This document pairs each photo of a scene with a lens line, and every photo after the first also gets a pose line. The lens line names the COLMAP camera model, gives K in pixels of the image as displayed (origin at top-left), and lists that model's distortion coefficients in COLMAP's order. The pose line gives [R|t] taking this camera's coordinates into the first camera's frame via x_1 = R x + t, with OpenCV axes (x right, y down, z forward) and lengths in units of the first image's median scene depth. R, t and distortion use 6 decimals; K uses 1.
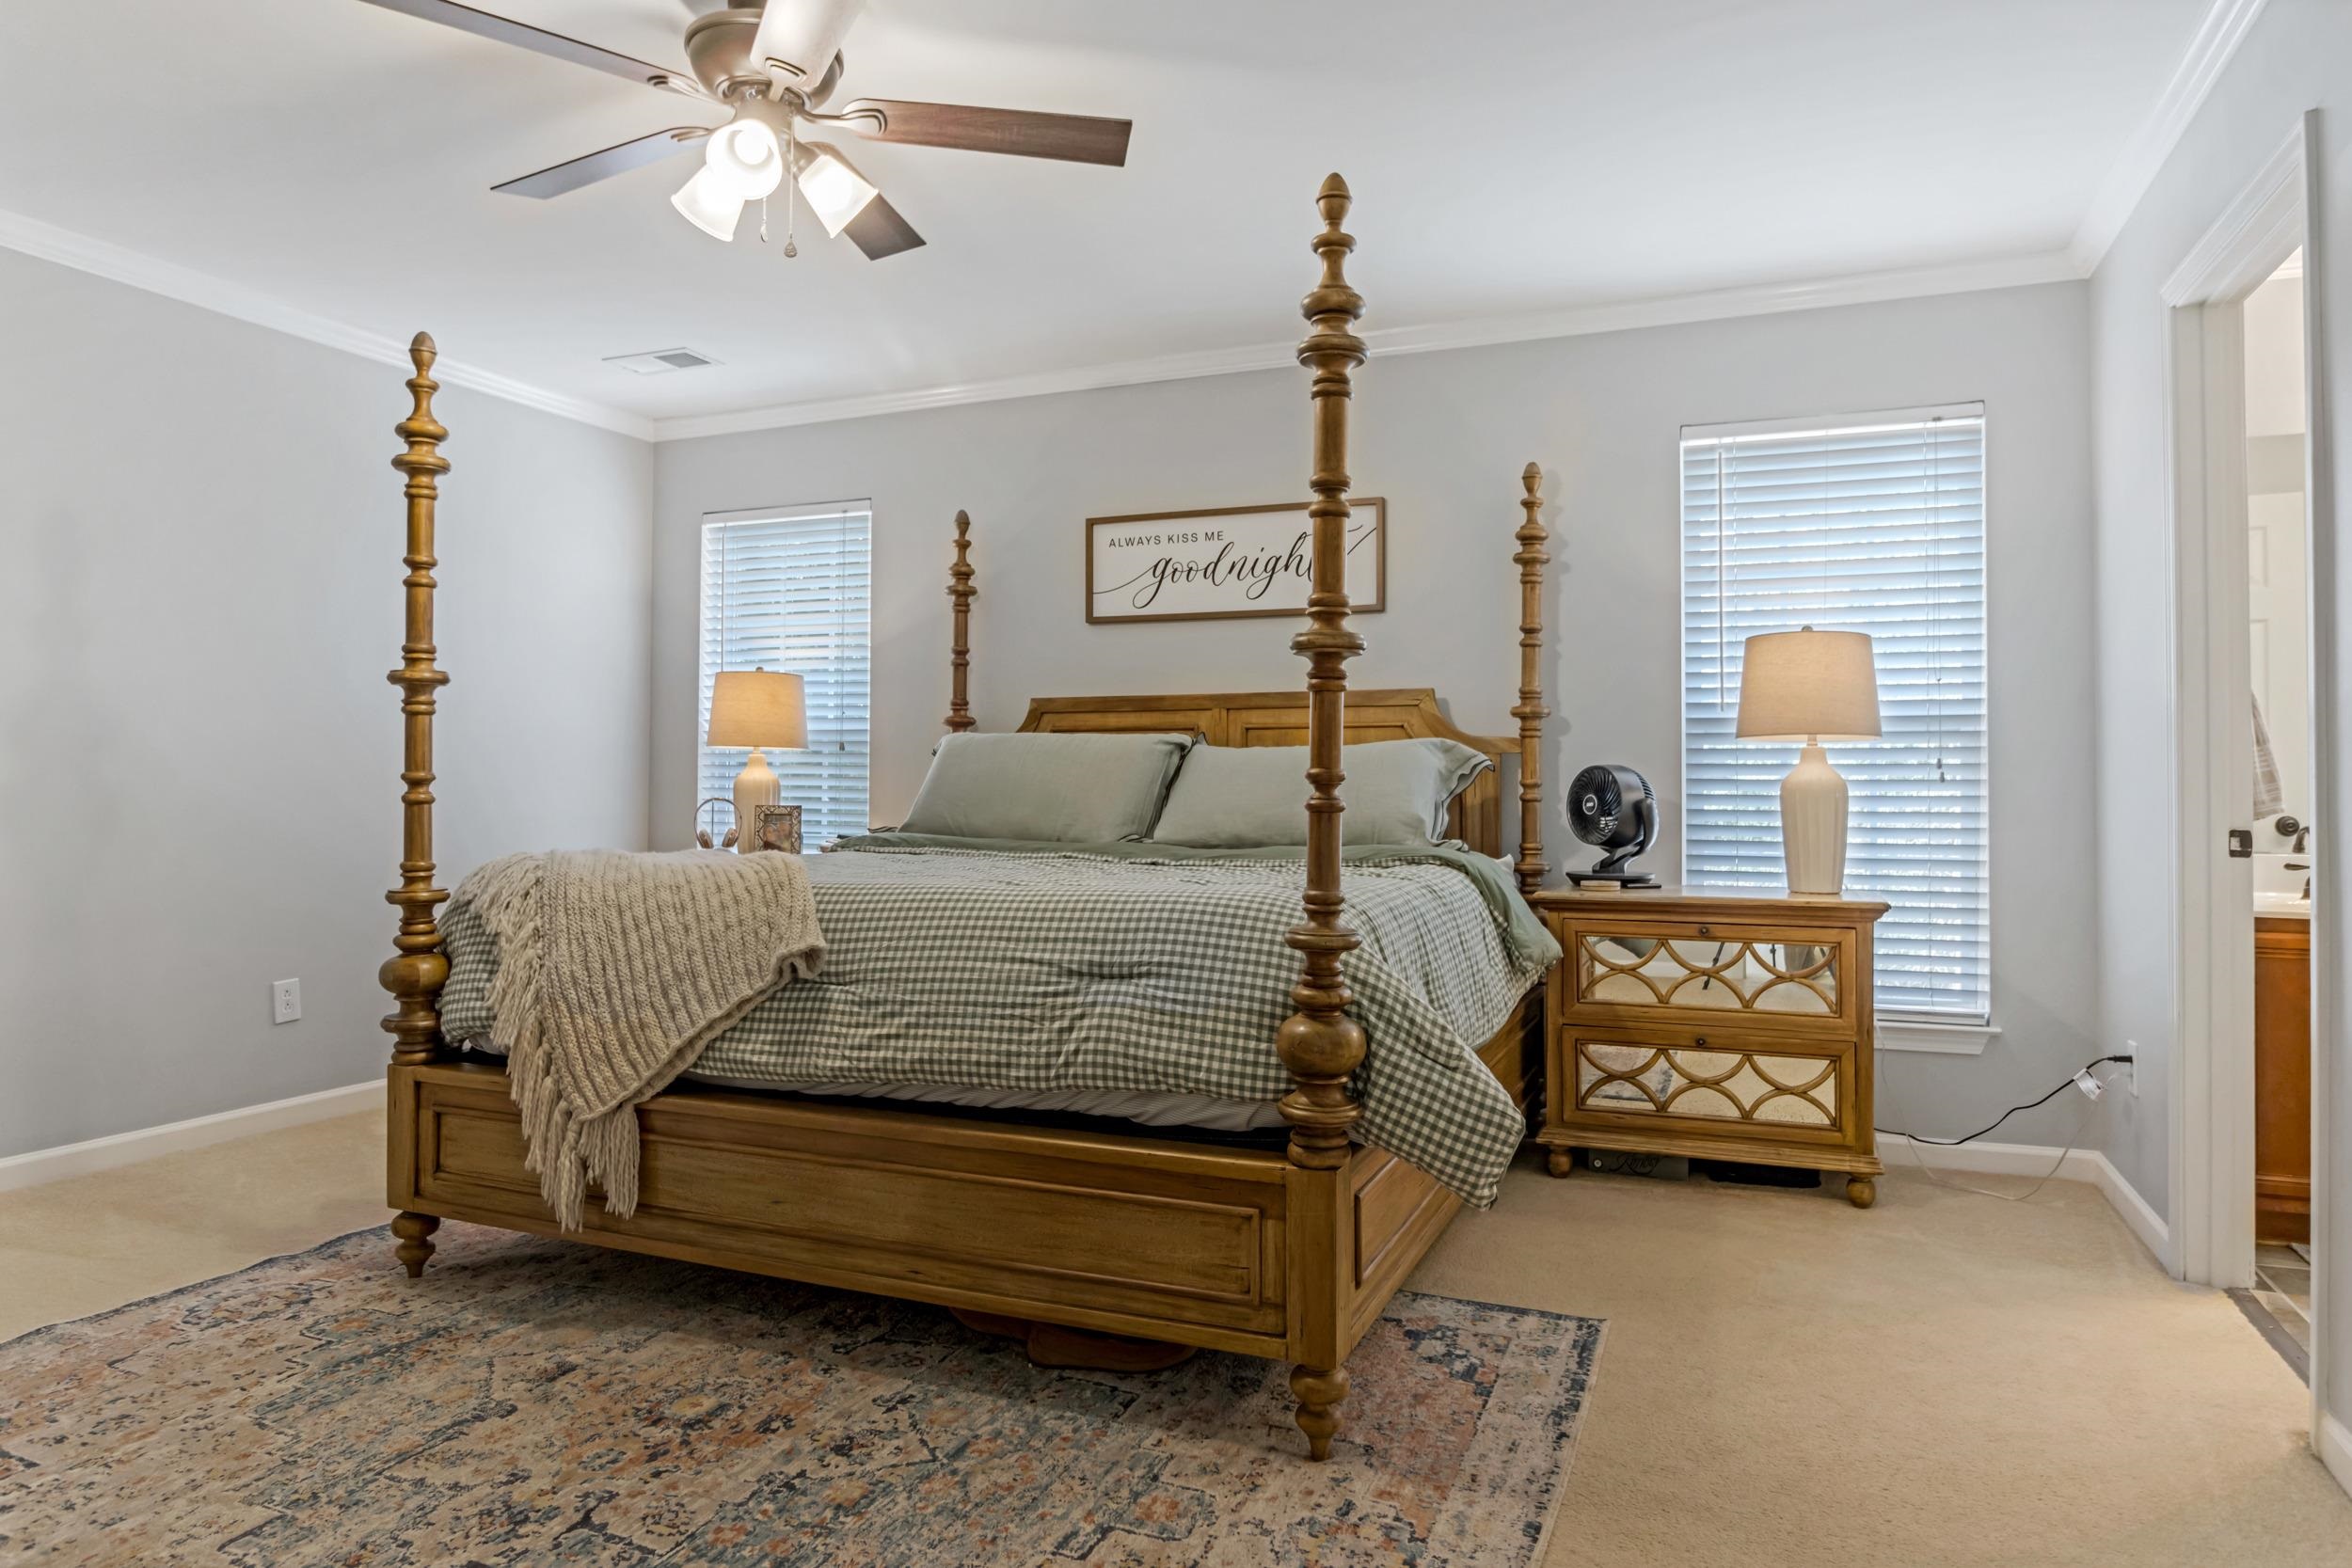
lens RADIAL K [[1421.9, 0, 1174.5], [0, 1421.9, 776.4], [0, 0, 1]] dist [-0.014123, -0.001448]
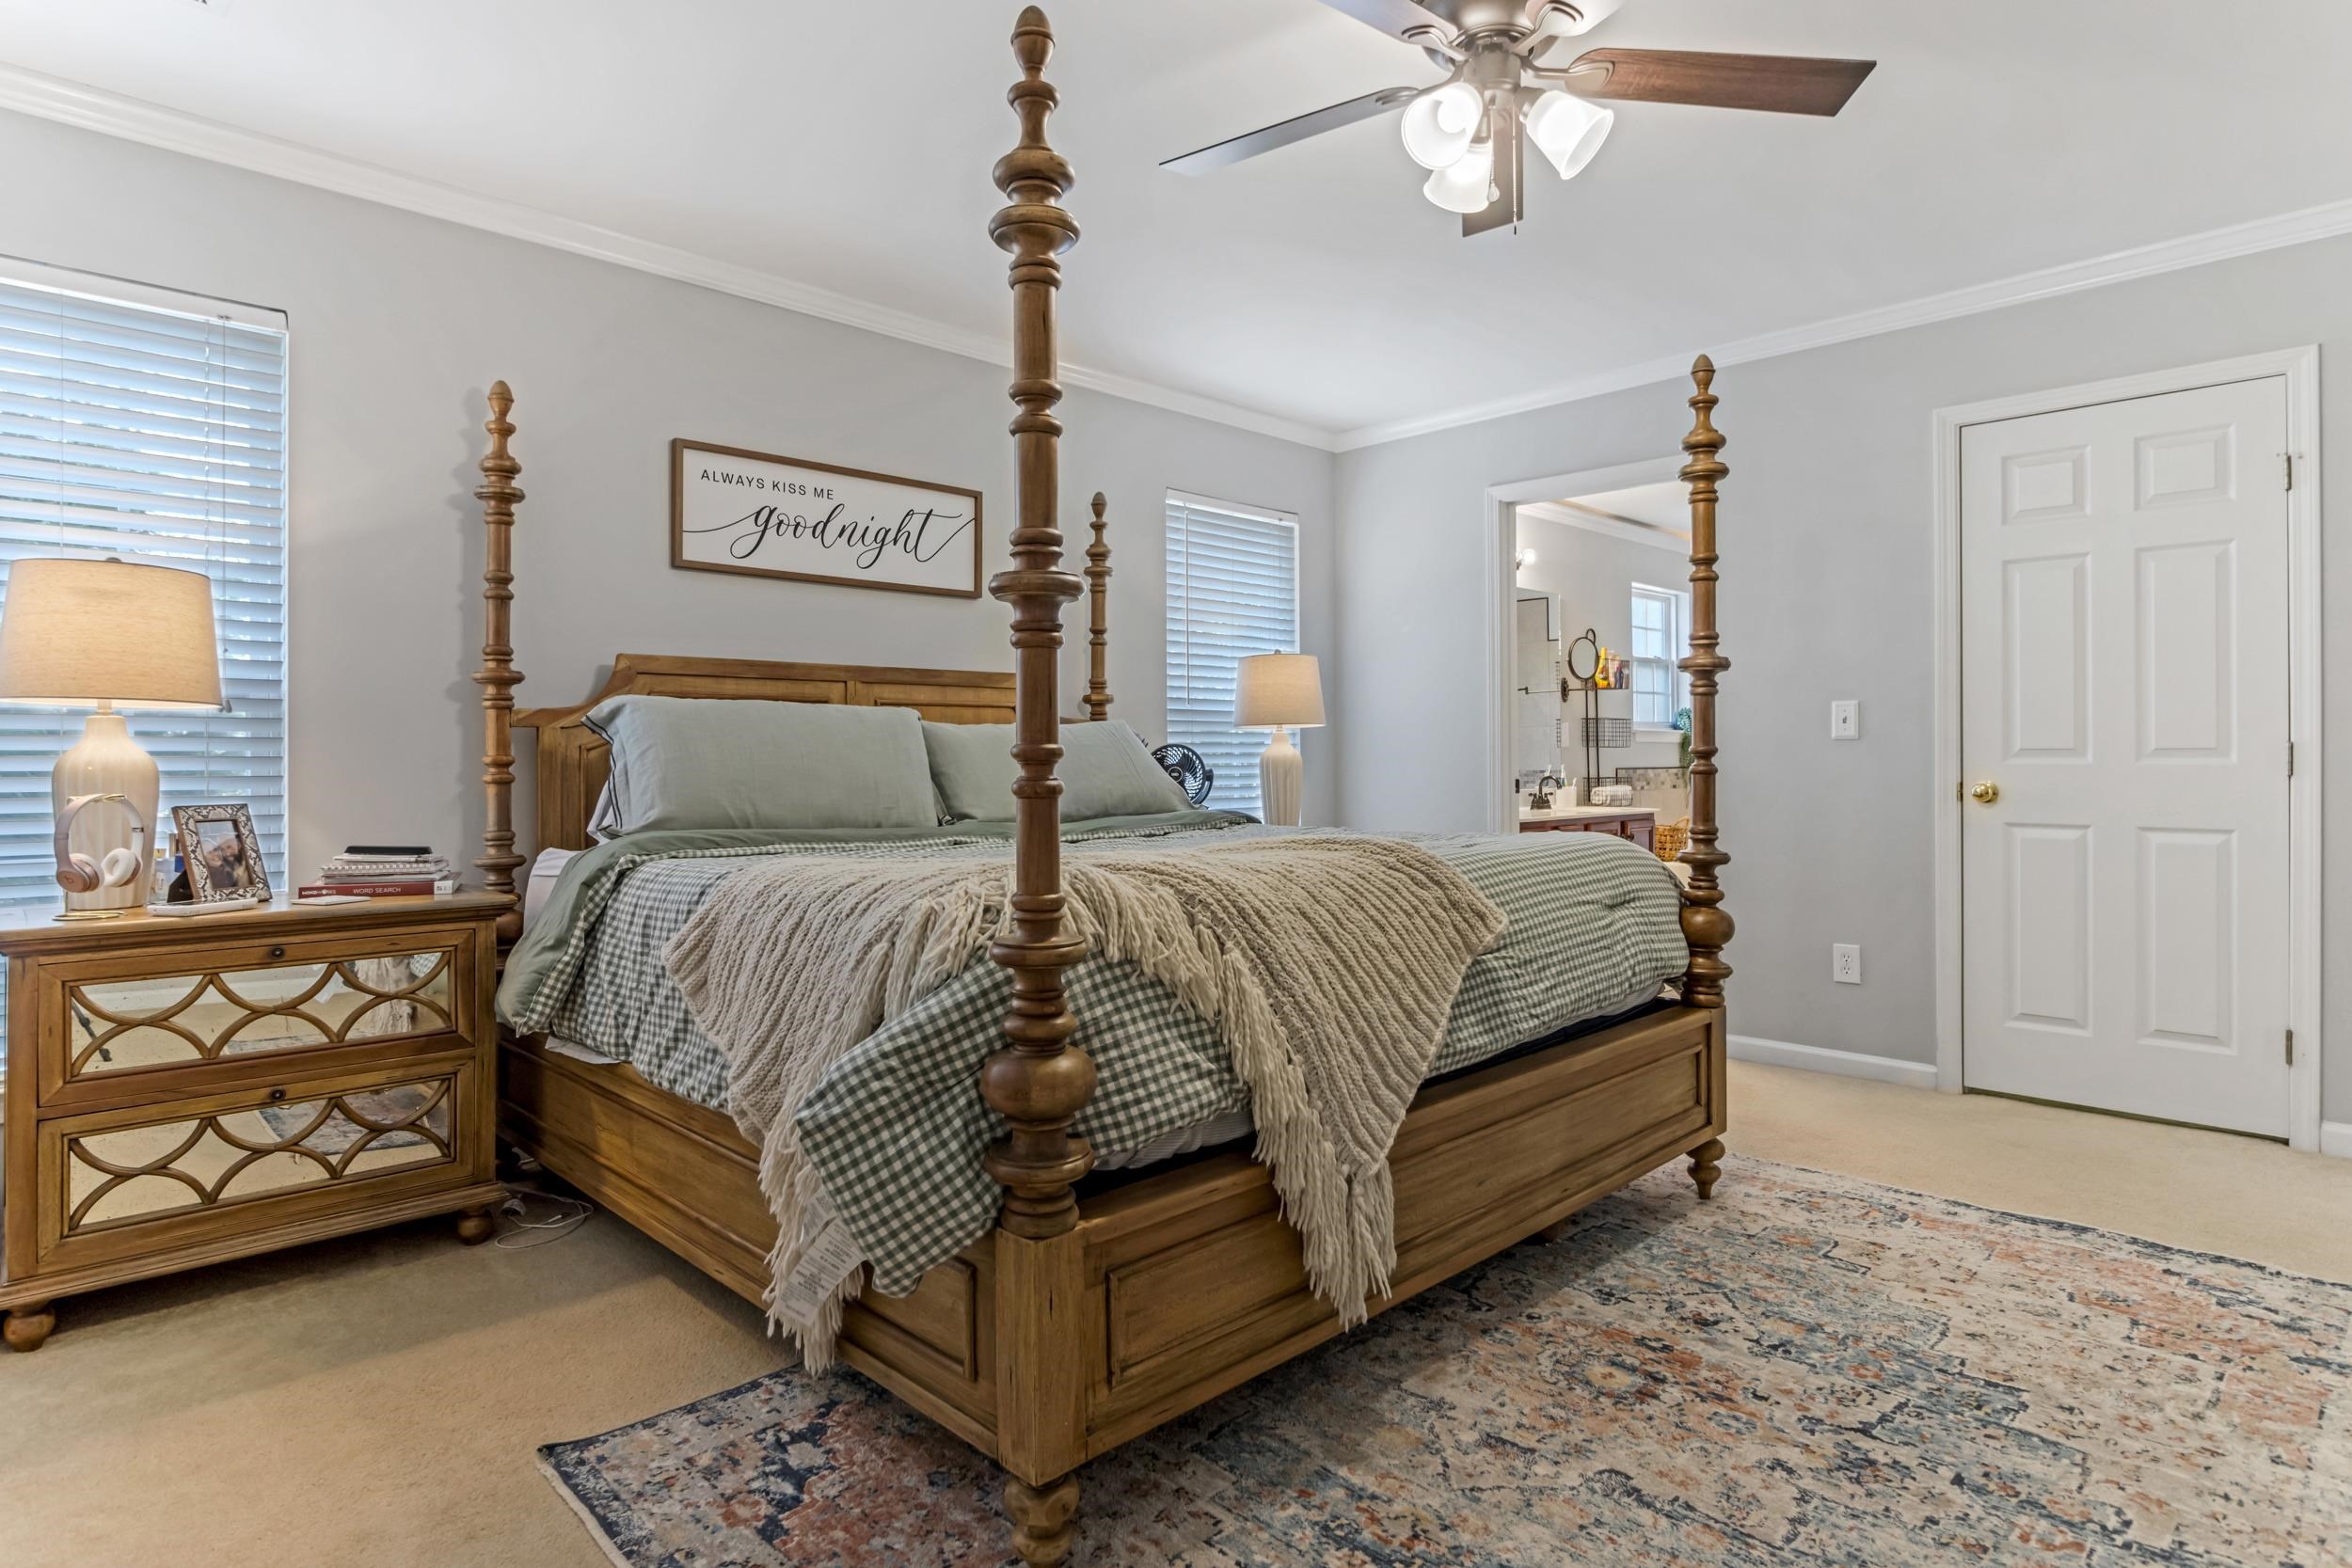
lens RADIAL K [[1262.6, 0, 1177.8], [0, 1262.6, 767.5], [0, 0, 1]] dist [-0.004582, -0.001524]
pose [[0.385041, -0.011414, 0.922829, -1.136337], [0.004704, 0.999935, 0.010405, 0.002484], [-0.922887, 0.000335, 0.385070, 0.836557]]
